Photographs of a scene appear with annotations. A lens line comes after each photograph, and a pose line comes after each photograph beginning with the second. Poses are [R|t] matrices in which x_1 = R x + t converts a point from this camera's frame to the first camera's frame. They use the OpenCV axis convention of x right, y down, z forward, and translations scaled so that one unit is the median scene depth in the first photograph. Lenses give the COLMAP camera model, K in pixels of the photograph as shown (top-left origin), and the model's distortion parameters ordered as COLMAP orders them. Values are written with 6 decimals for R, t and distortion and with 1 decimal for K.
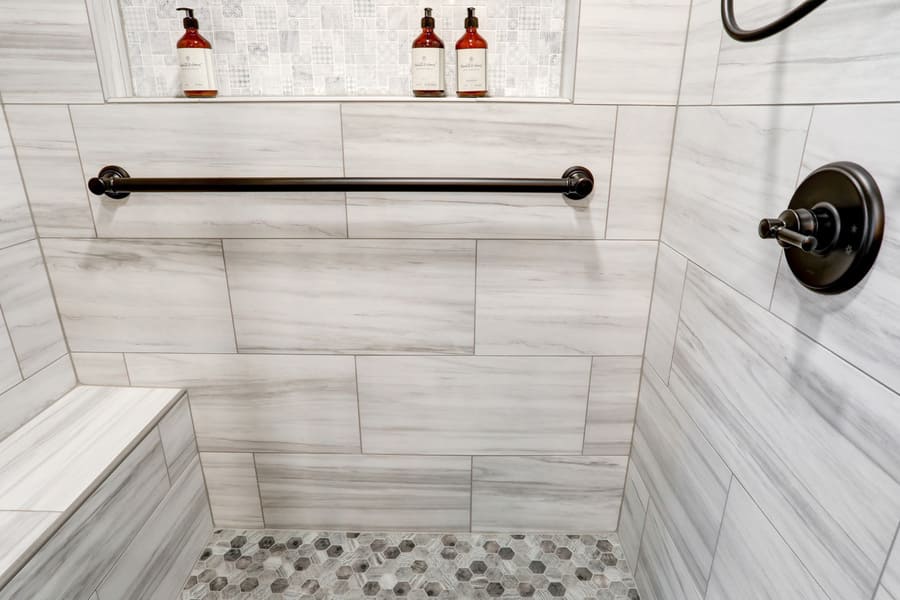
lens RADIAL K [[539.3, 0, 449.6], [0, 539.3, 301.2], [0, 0, 1]] dist [-0.055041, 0.038733]
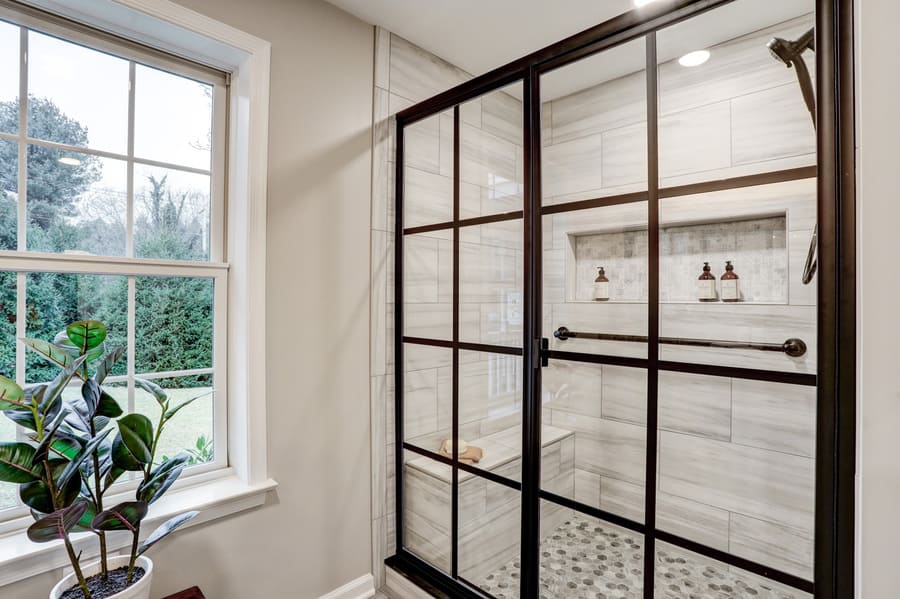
lens RADIAL K [[446.5, 0, 448.3], [0, 446.5, 297.3], [0, 0, 1]] dist [-0.069834, 0.029605]
pose [[0.718524, -0.004155, -0.695490, 0.398641], [-0.238056, 0.938112, -0.251545, 0.250676], [0.653493, 0.346307, 0.673067, -0.751699]]
